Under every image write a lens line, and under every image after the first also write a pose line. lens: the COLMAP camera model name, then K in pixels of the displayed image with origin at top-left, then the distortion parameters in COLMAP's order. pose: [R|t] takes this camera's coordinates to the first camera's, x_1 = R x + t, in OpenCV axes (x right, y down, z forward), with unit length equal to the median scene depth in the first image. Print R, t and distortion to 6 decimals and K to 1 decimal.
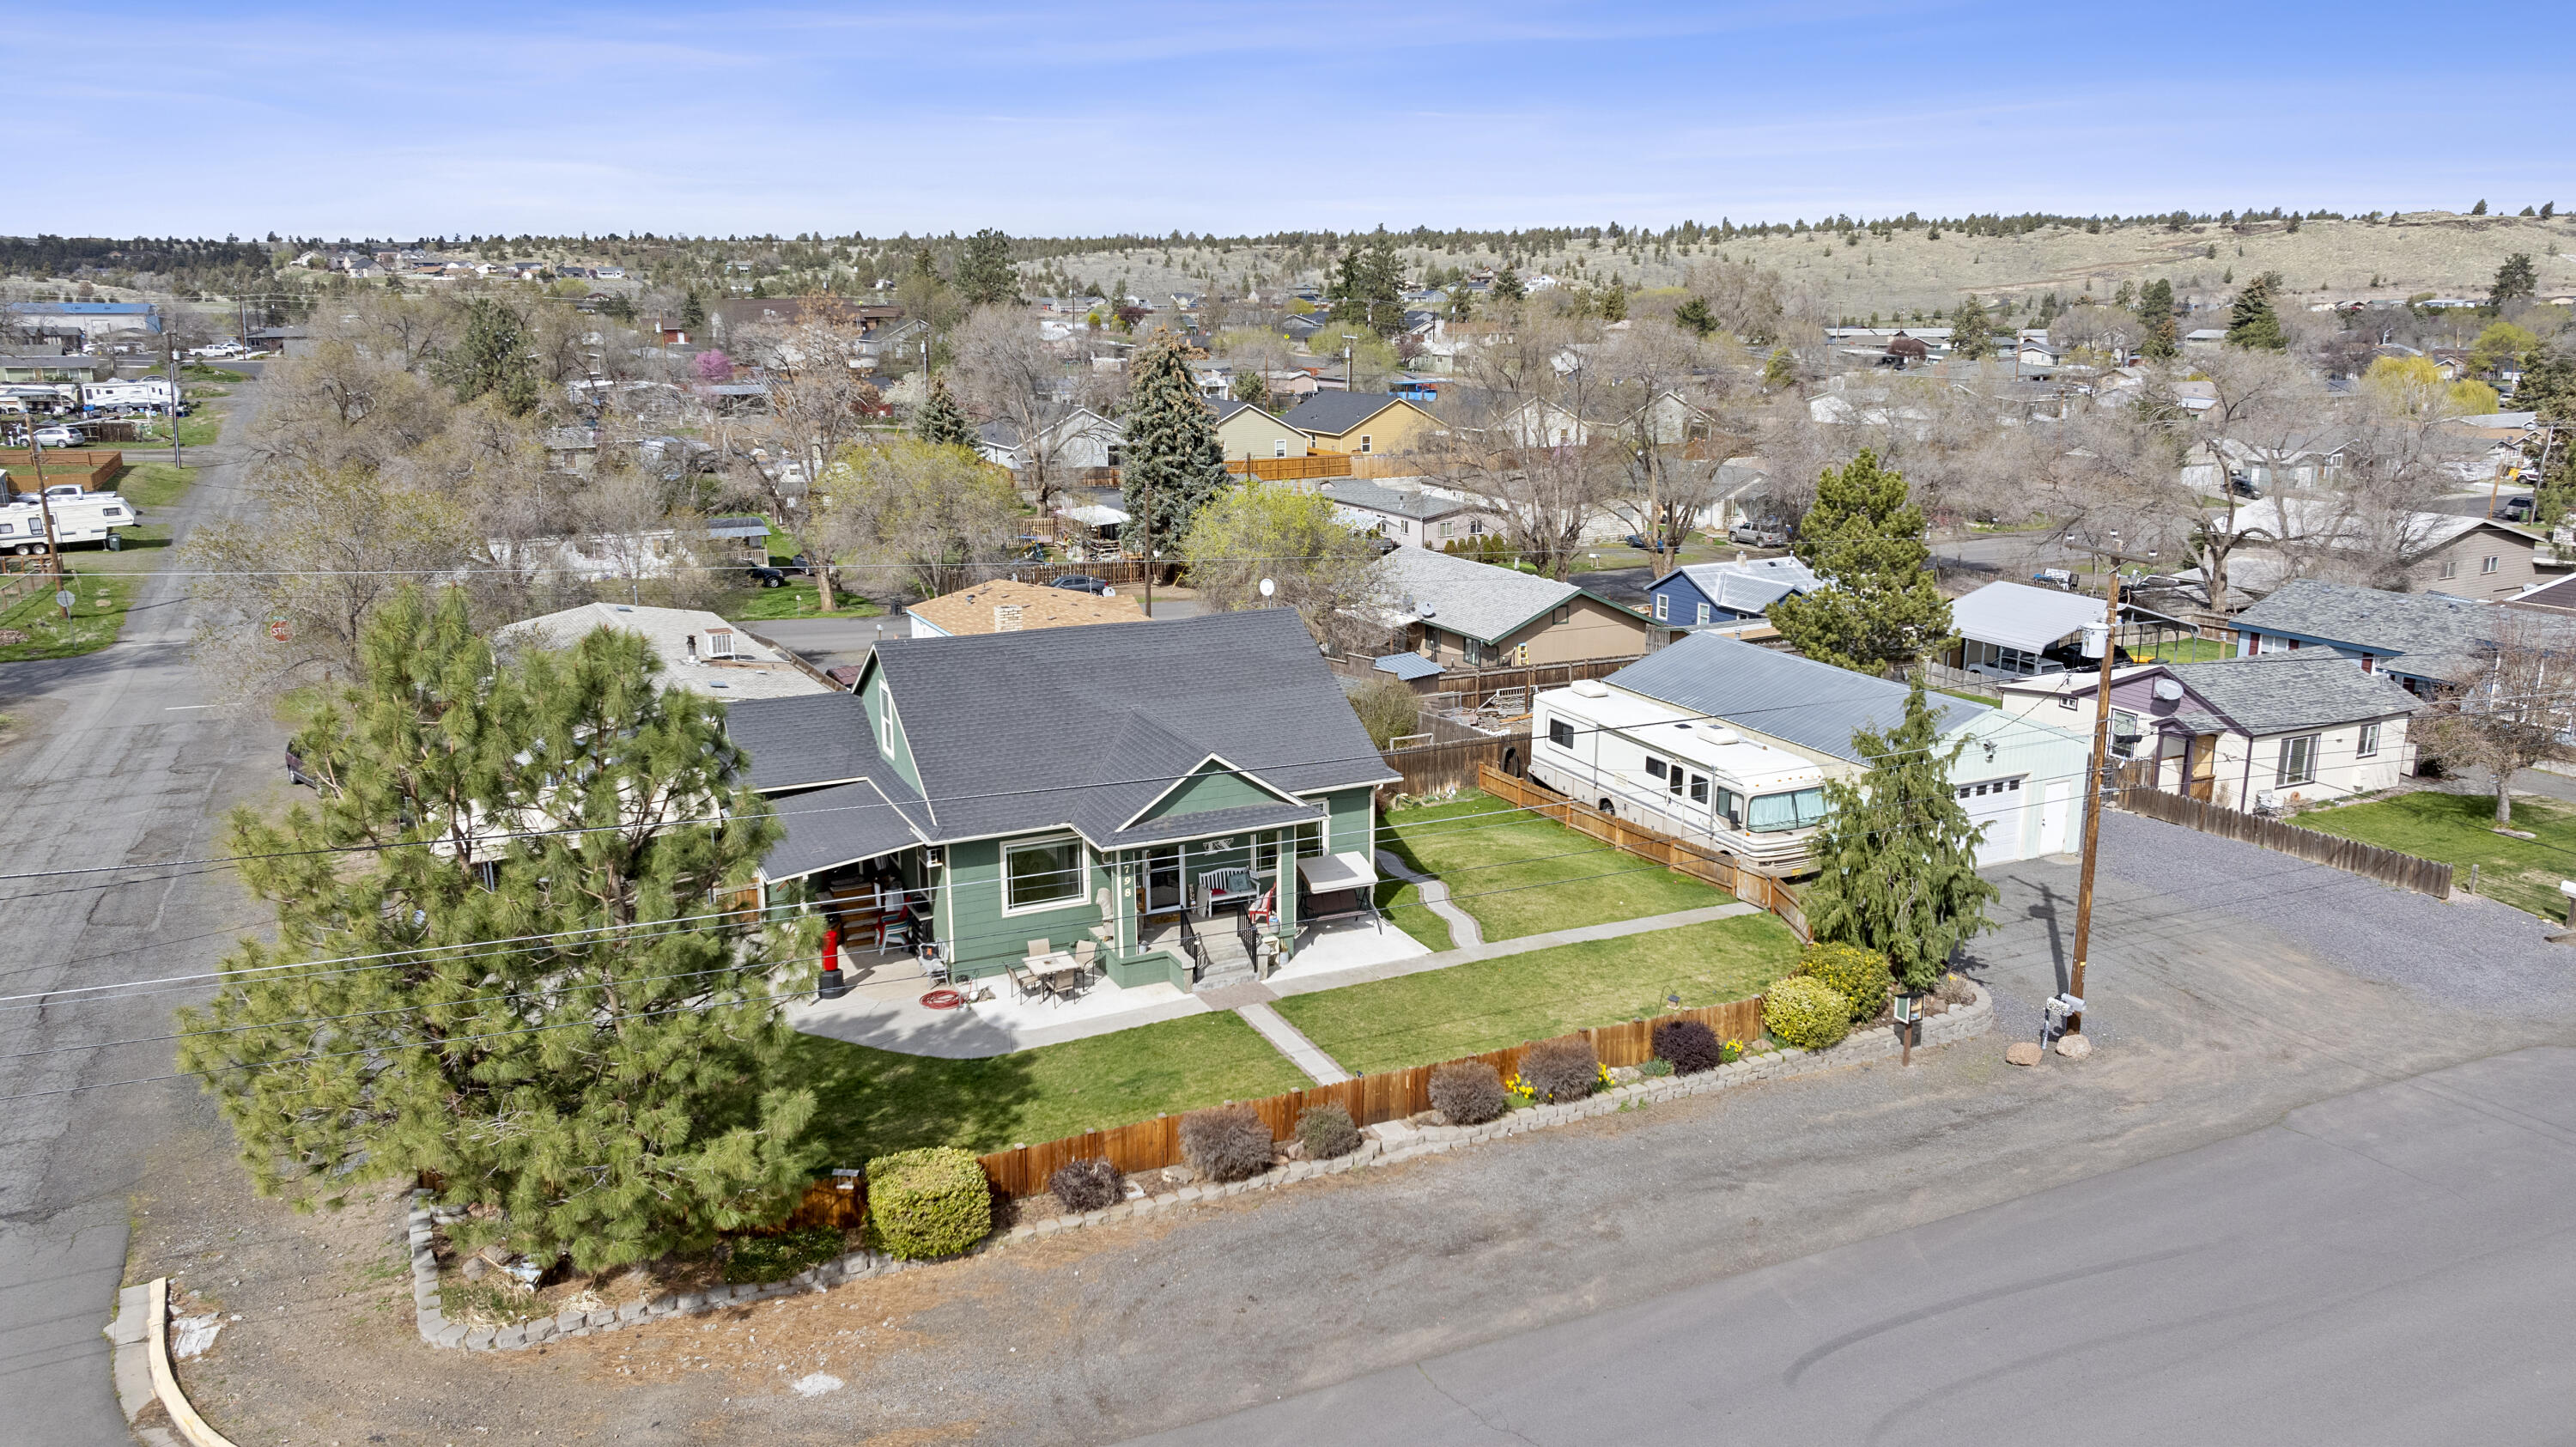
lens RADIAL K [[1807.1, 0, 1288.0], [0, 1807.1, 723.5], [0, 0, 1]] dist [-0.018568, 0.003373]
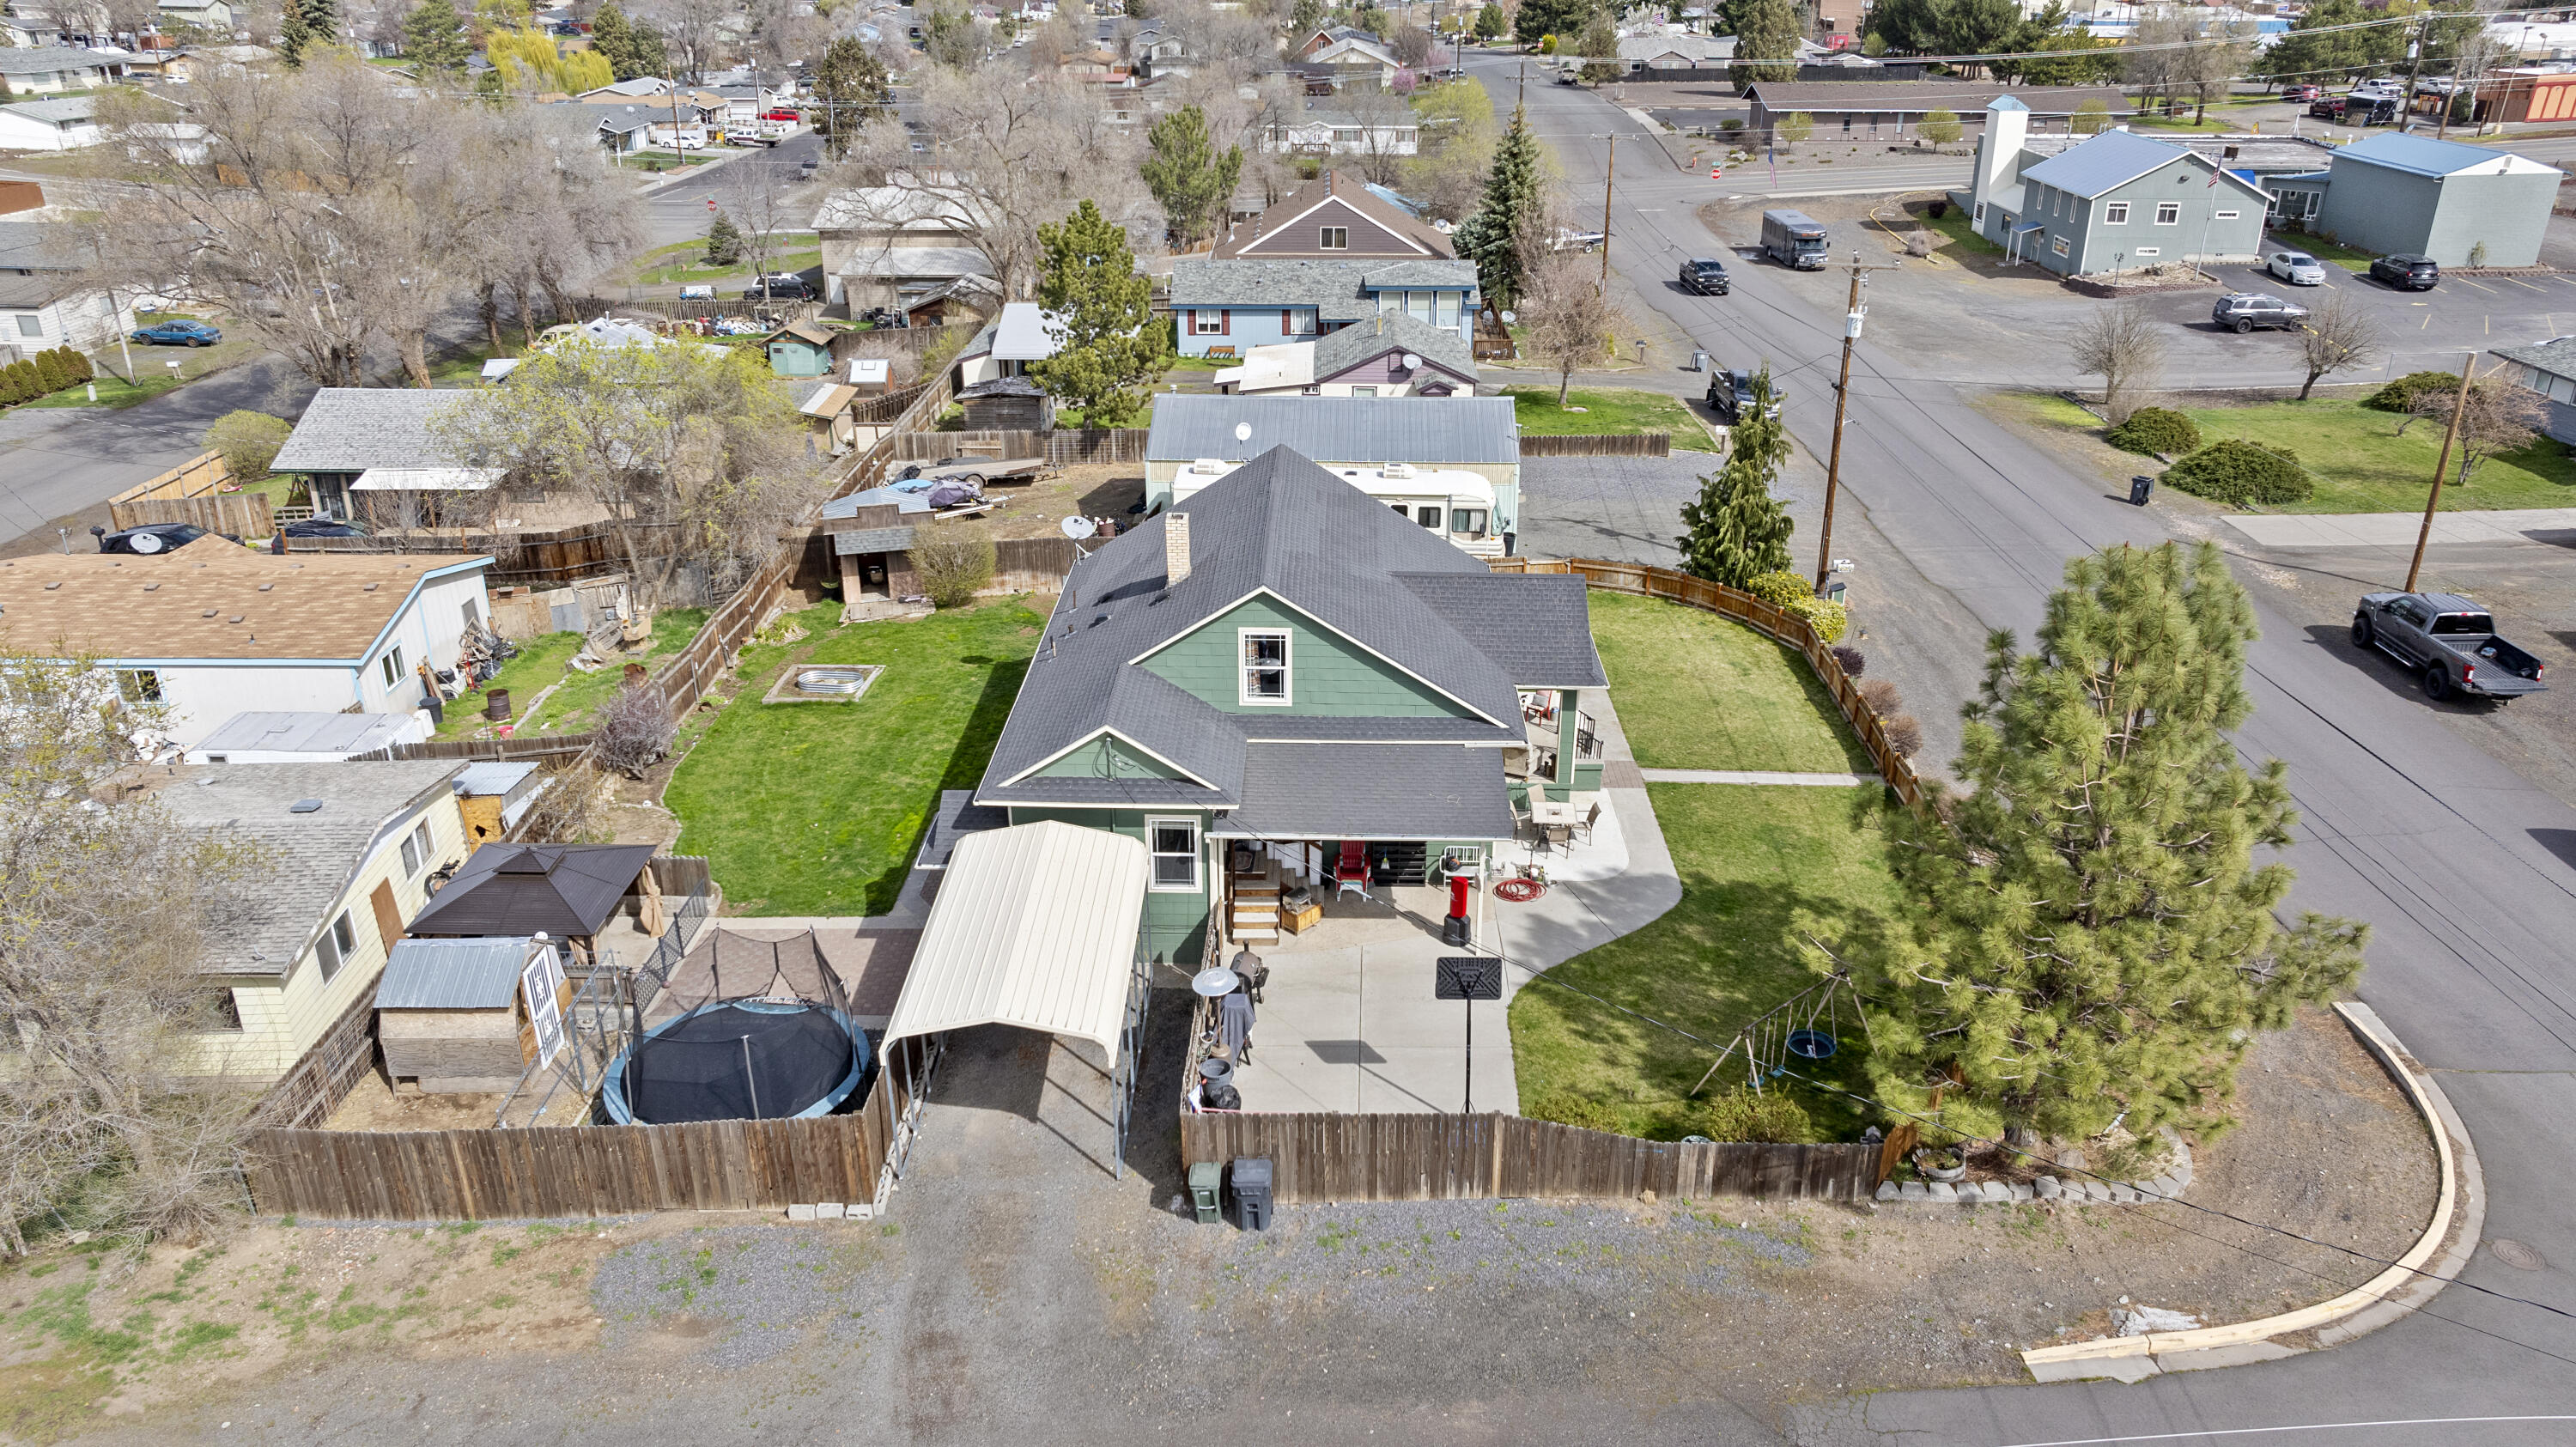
lens RADIAL K [[1817.4, 0, 1292.7], [0, 1817.4, 690.5], [0, 0, 1]] dist [-0.020584, 0.001836]
pose [[0.457677, -0.339962, 0.821558, -0.937568], [0.203419, 0.939543, 0.275463, -0.228950], [-0.865536, 0.041048, 0.499162, 0.543405]]
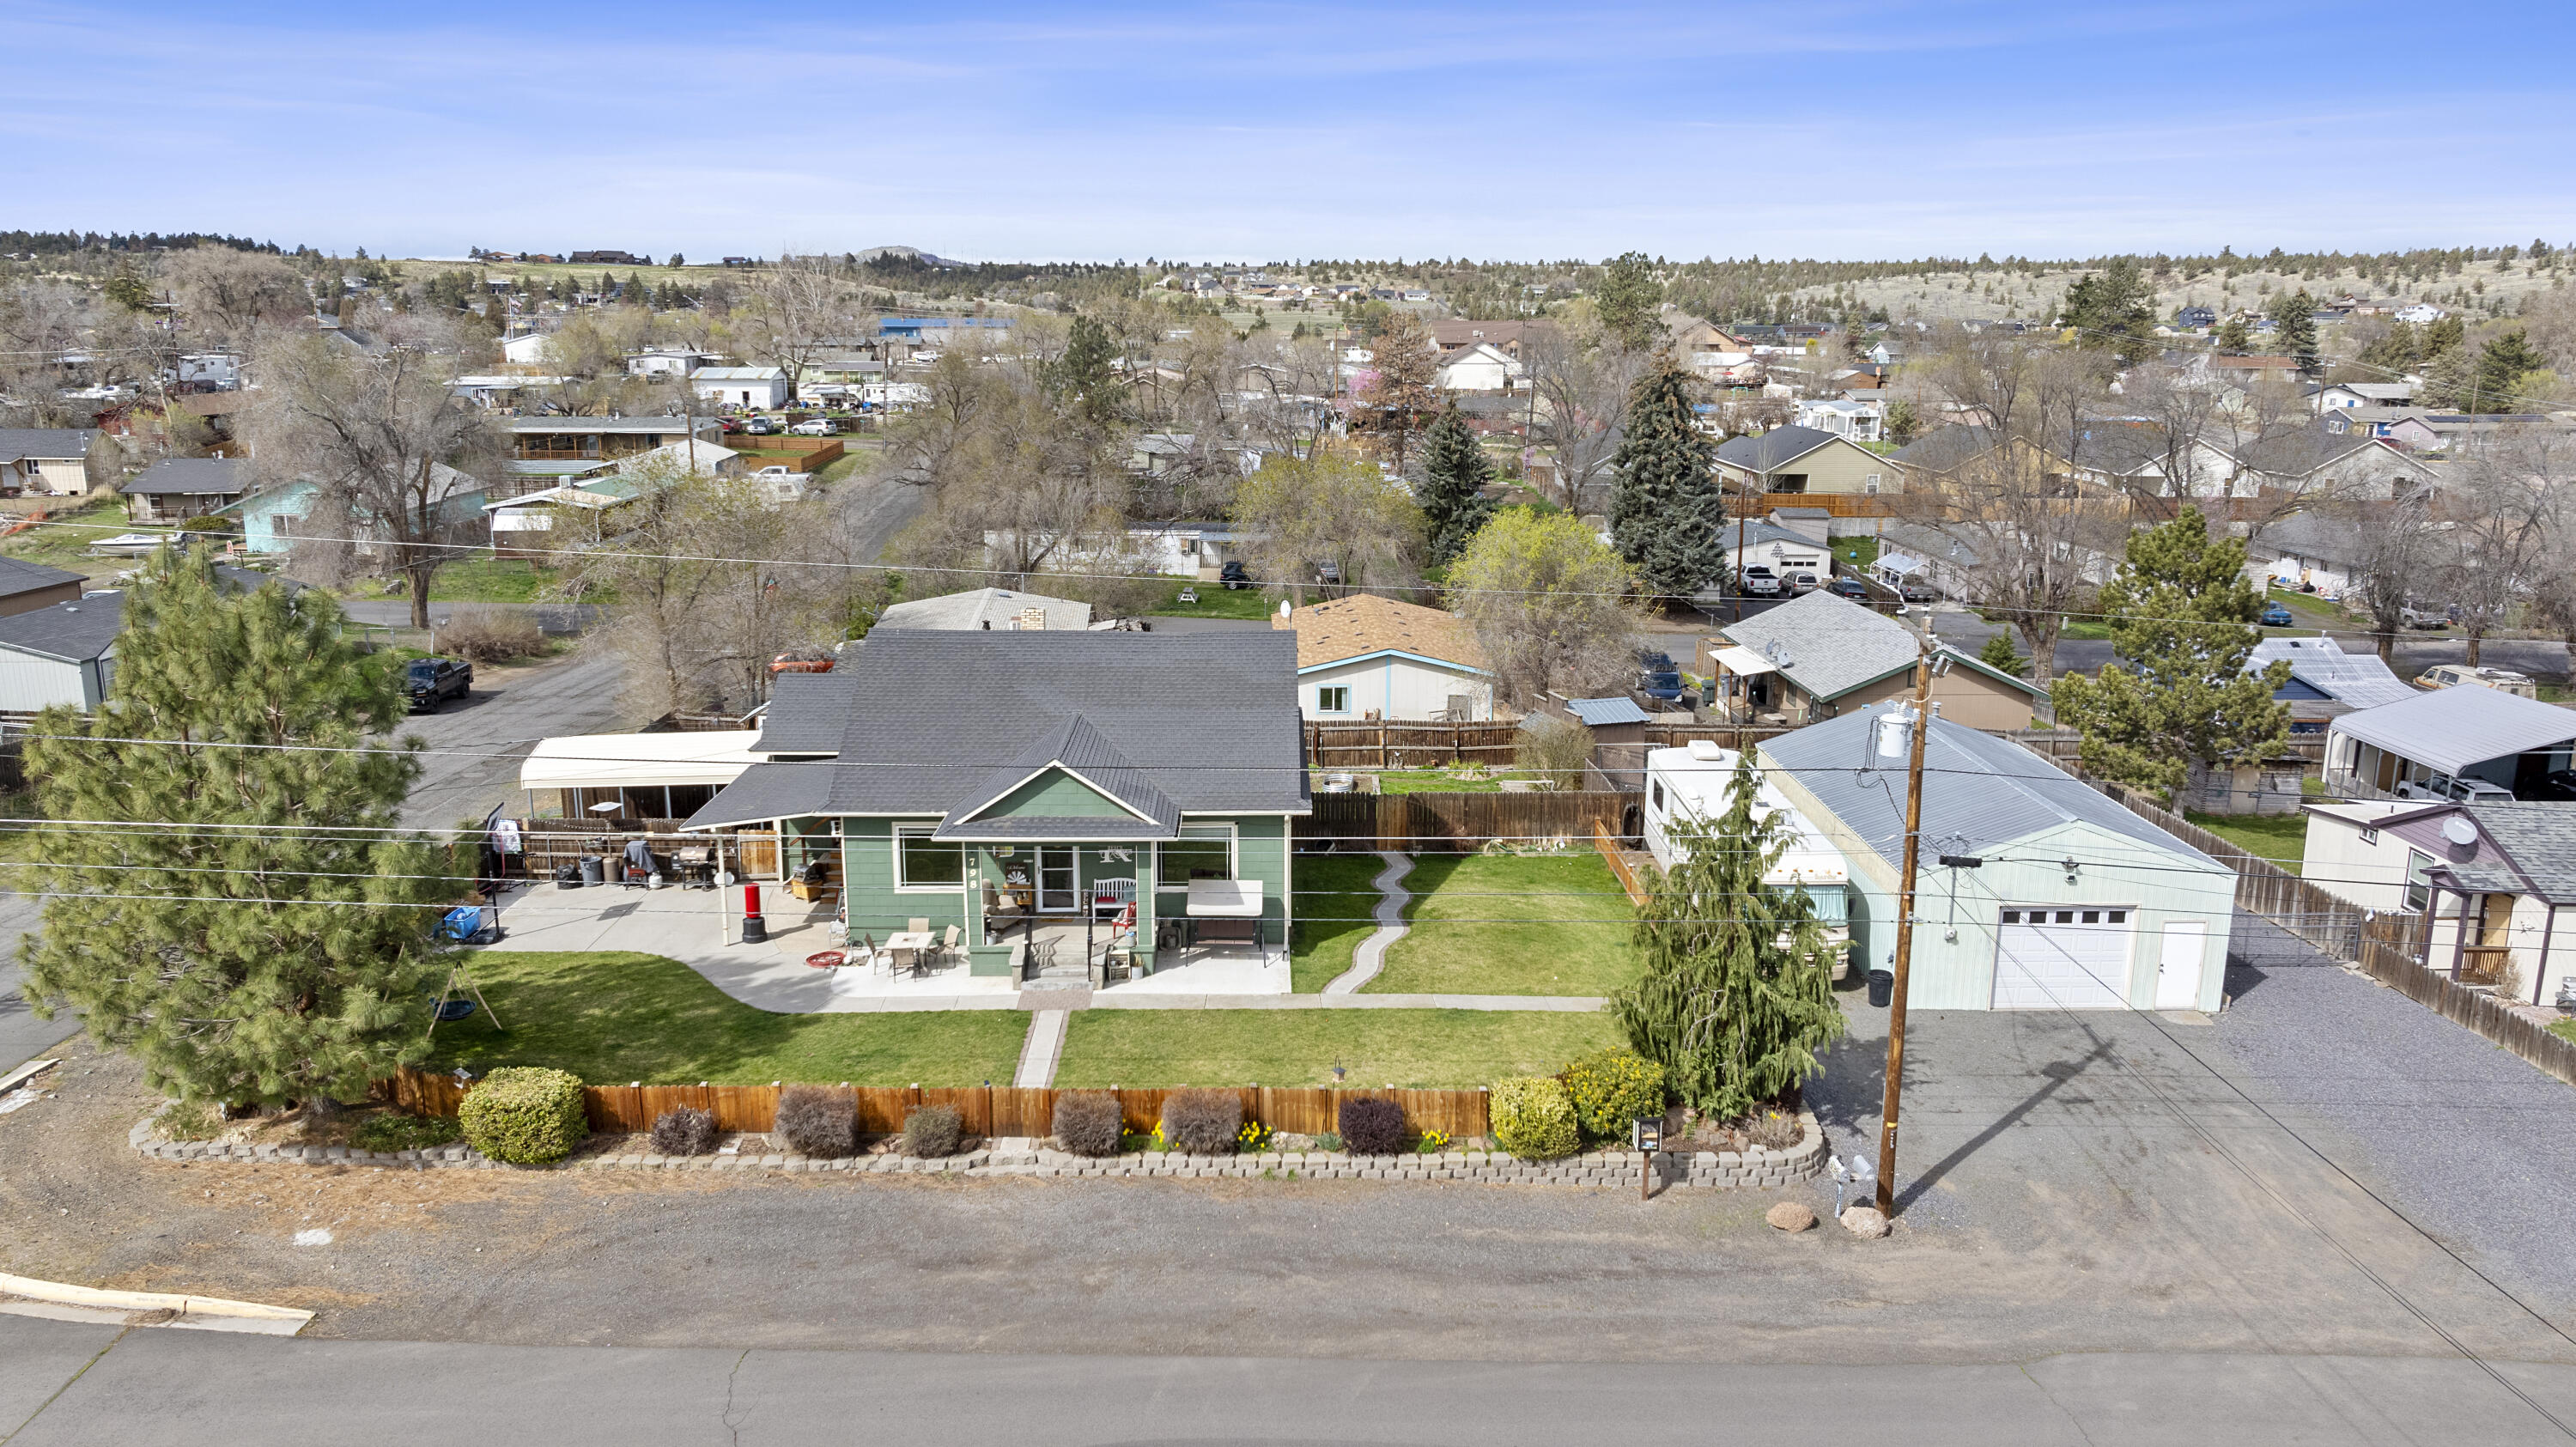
lens RADIAL K [[1807.1, 0, 1288.0], [0, 1807.1, 723.5], [0, 0, 1]] dist [-0.018568, 0.003373]
pose [[0.906370, 0.099356, -0.410636, 0.443466], [-0.104523, 0.994473, 0.009914, -0.025170], [0.409352, 0.033935, 0.911745, 0.108363]]
